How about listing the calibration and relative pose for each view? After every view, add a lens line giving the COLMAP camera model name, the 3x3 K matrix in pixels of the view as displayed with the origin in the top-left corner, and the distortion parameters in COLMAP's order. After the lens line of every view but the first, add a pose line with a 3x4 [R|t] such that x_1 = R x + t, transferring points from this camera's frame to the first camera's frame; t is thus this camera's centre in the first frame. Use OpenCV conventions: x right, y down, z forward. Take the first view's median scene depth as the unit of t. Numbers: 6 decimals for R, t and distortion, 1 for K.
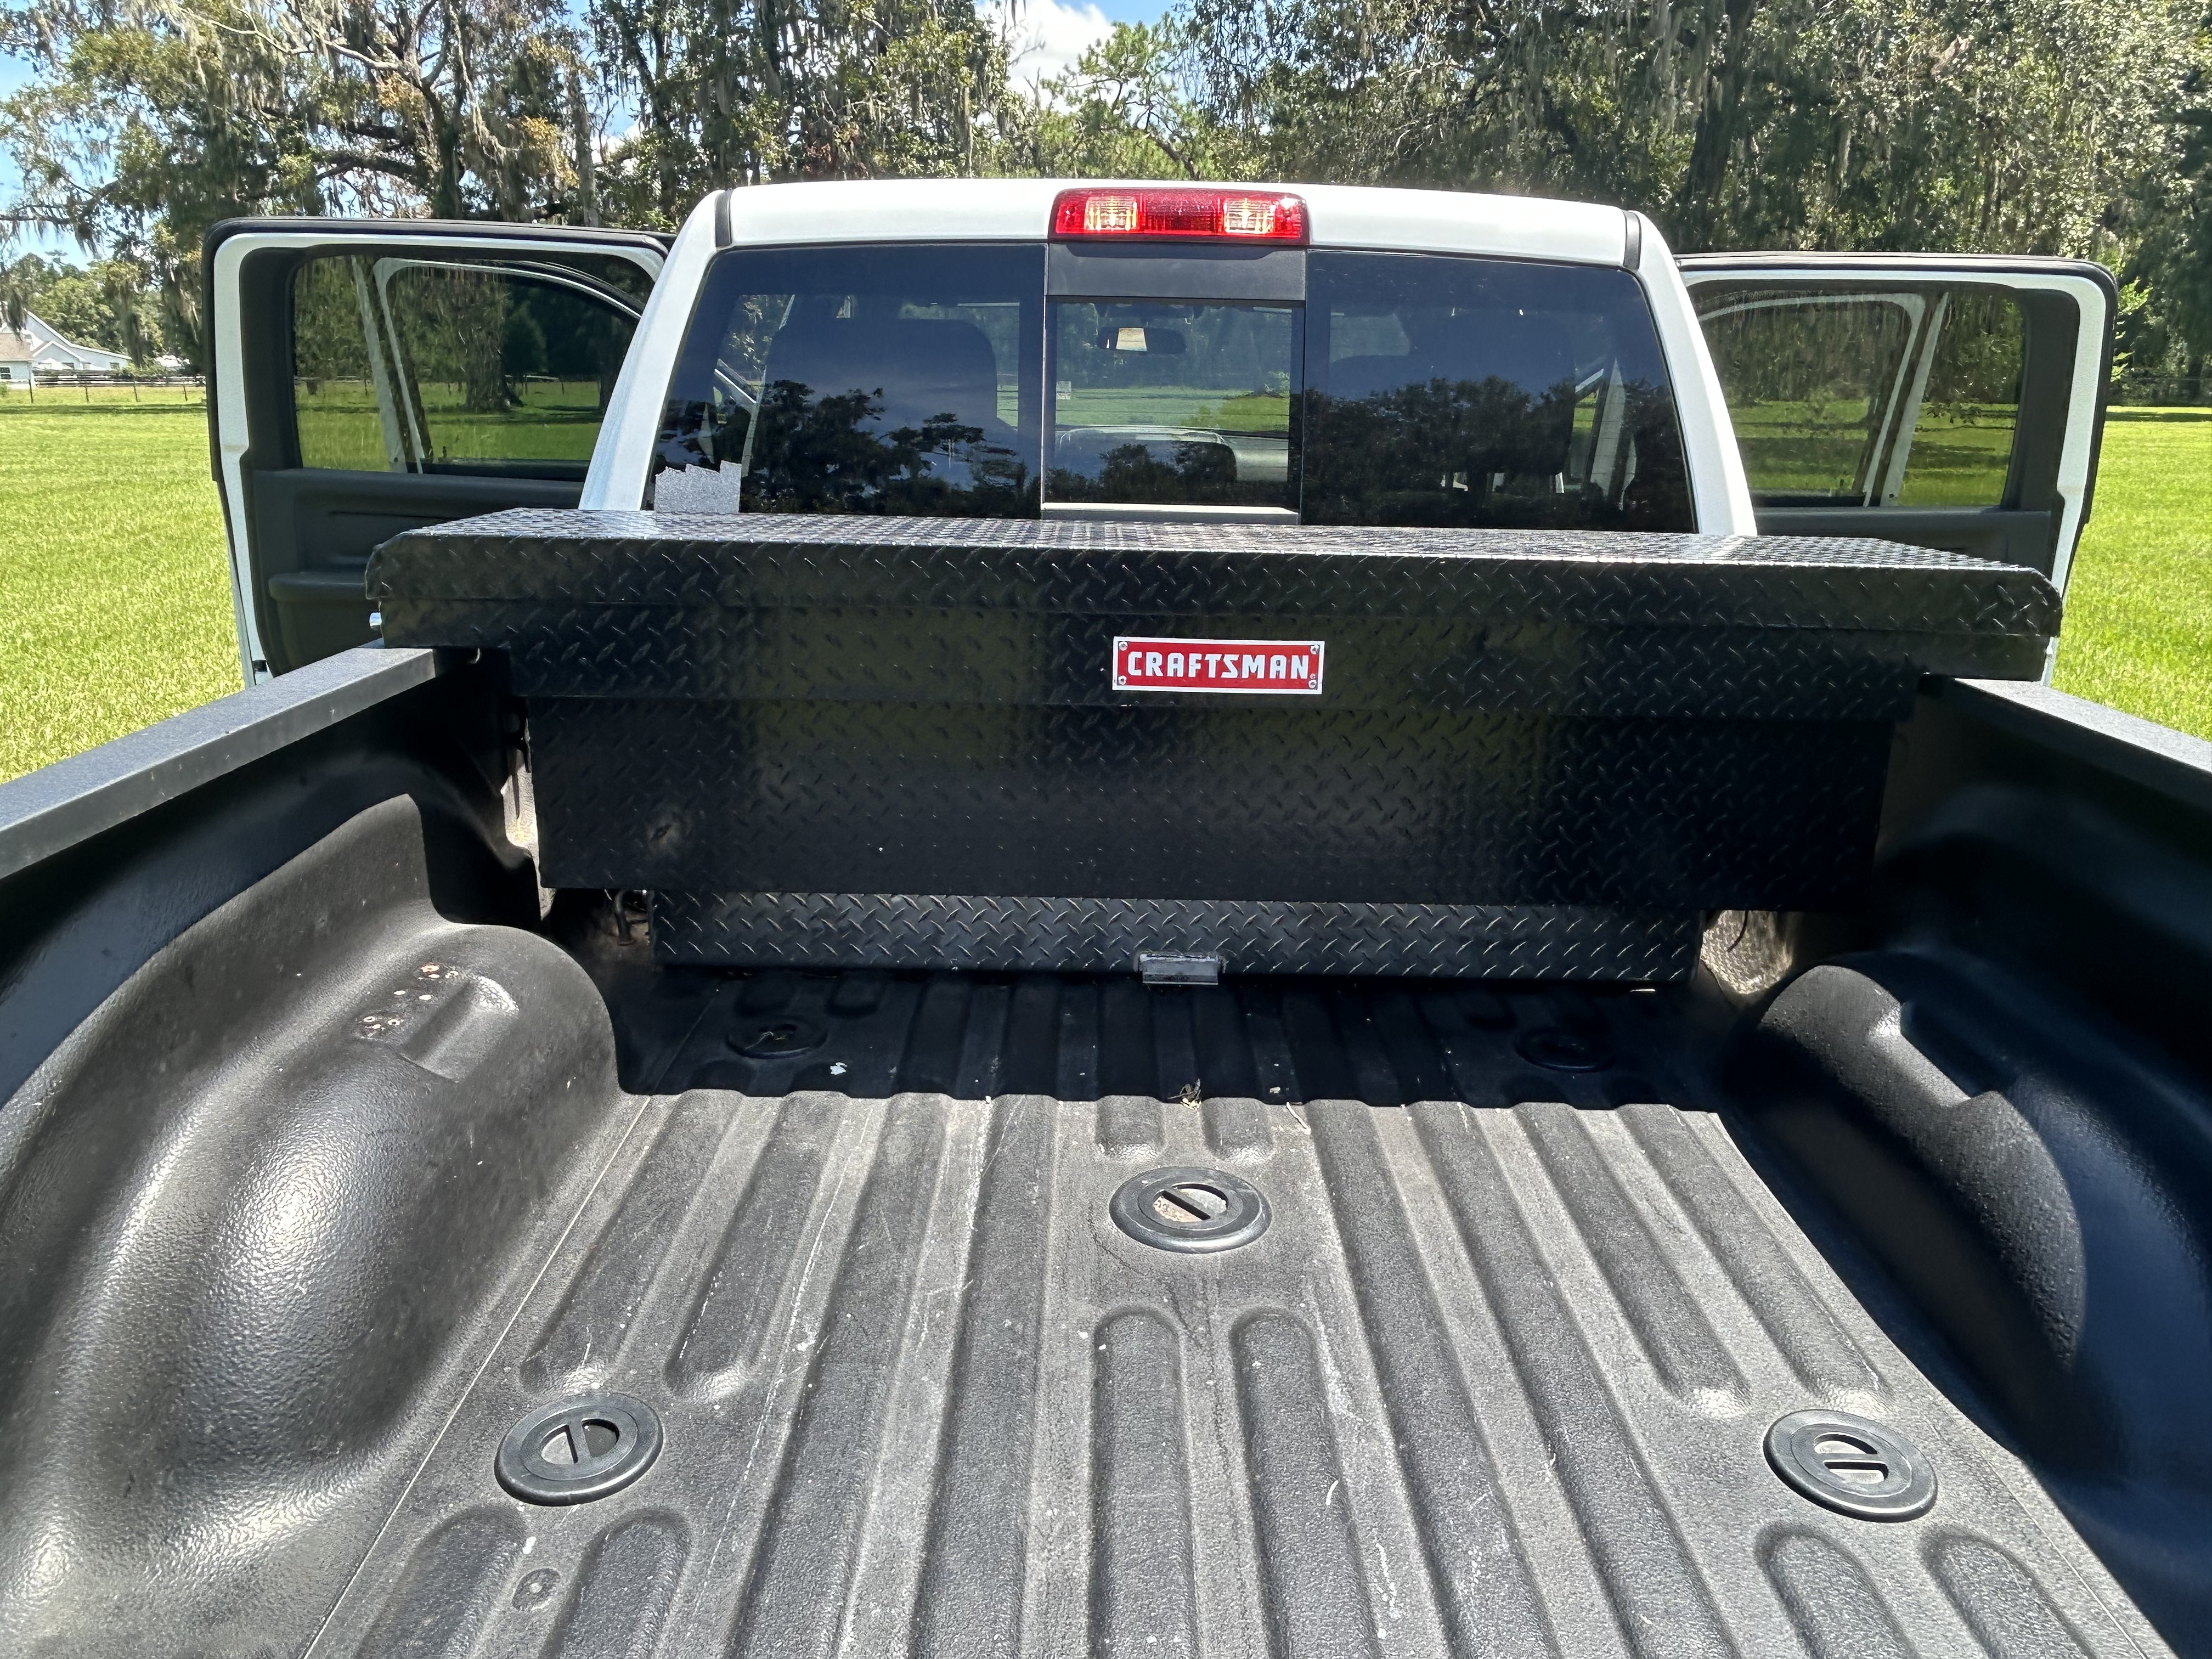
lens RADIAL K [[1570.2, 0, 1104.3], [0, 1570.2, 822.2], [0, 0, 1]] dist [-0.001615, -0.003654]
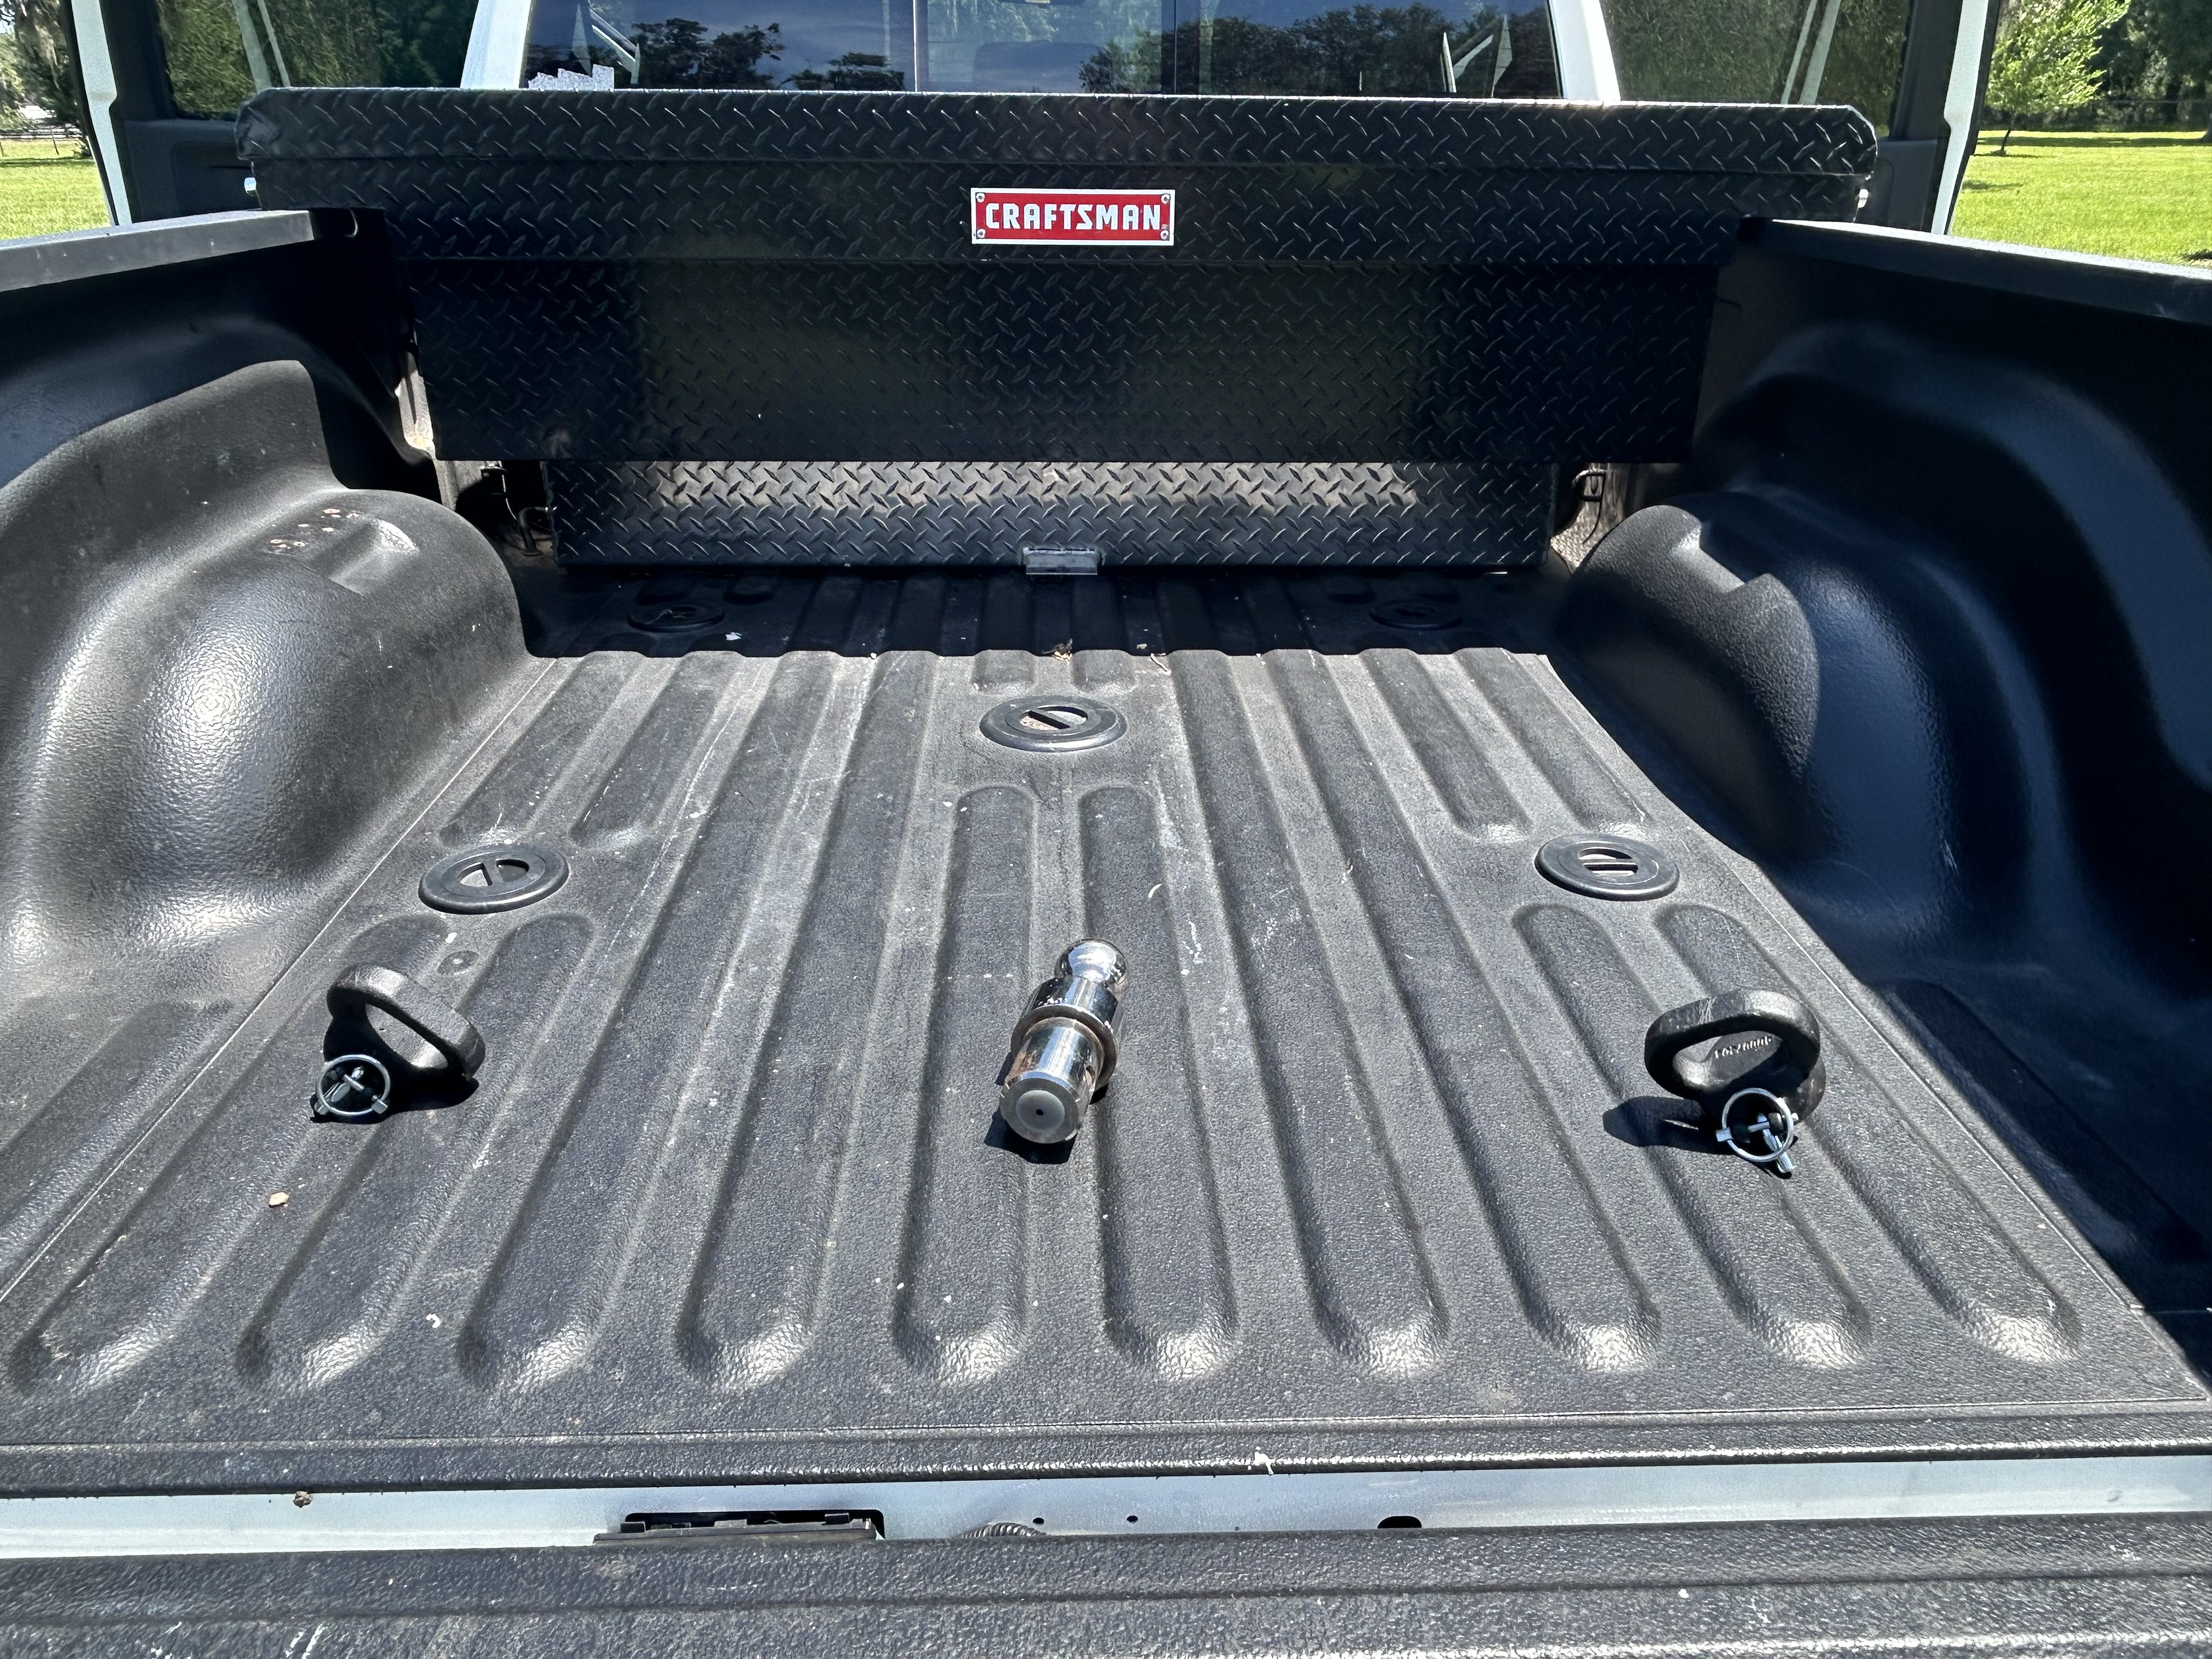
lens RADIAL K [[1570.2, 0, 1095.9], [0, 1570.2, 841.4], [0, 0, 1]] dist [-0.001615, -0.003654]
pose [[0.999425, -0.024112, 0.023847, 0.041587], [0.020132, 0.987717, 0.154950, 0.116489], [-0.027291, -0.154380, 0.987635, -0.072068]]
